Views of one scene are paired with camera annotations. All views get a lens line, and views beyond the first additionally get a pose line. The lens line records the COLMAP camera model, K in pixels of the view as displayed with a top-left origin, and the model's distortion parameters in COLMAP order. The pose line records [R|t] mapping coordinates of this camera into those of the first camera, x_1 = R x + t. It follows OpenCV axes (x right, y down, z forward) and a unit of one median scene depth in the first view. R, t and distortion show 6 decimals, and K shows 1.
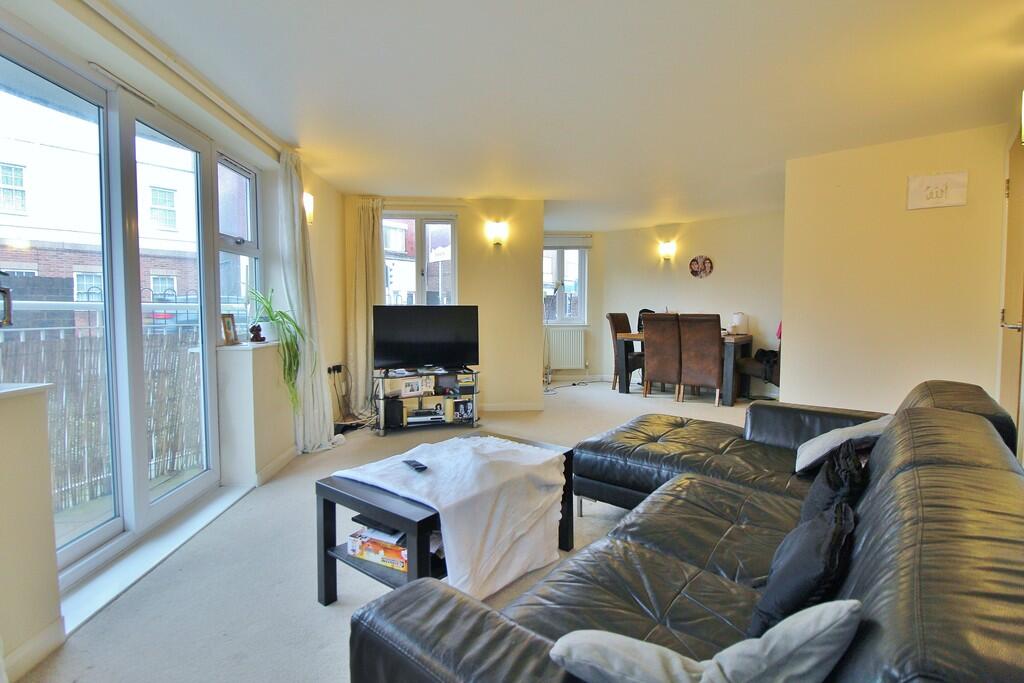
lens RADIAL K [[475.8, 0, 515.3], [0, 475.8, 331.0], [0, 0, 1]] dist [0.000744, -0.011419]
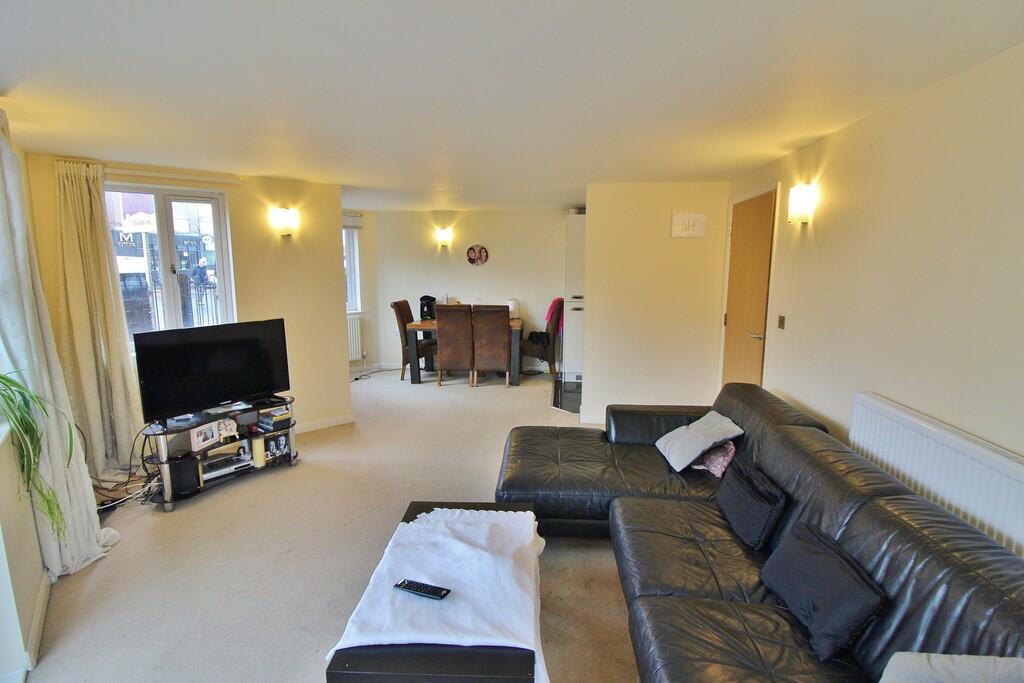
lens RADIAL K [[475.8, 0, 515.3], [0, 475.8, 331.0], [0, 0, 1]] dist [0.000744, -0.011419]
pose [[0.818845, -0.082006, 0.568127, -0.192780], [0.027226, 0.994177, 0.104264, -0.093858], [-0.573369, -0.069908, 0.816310, 0.097001]]
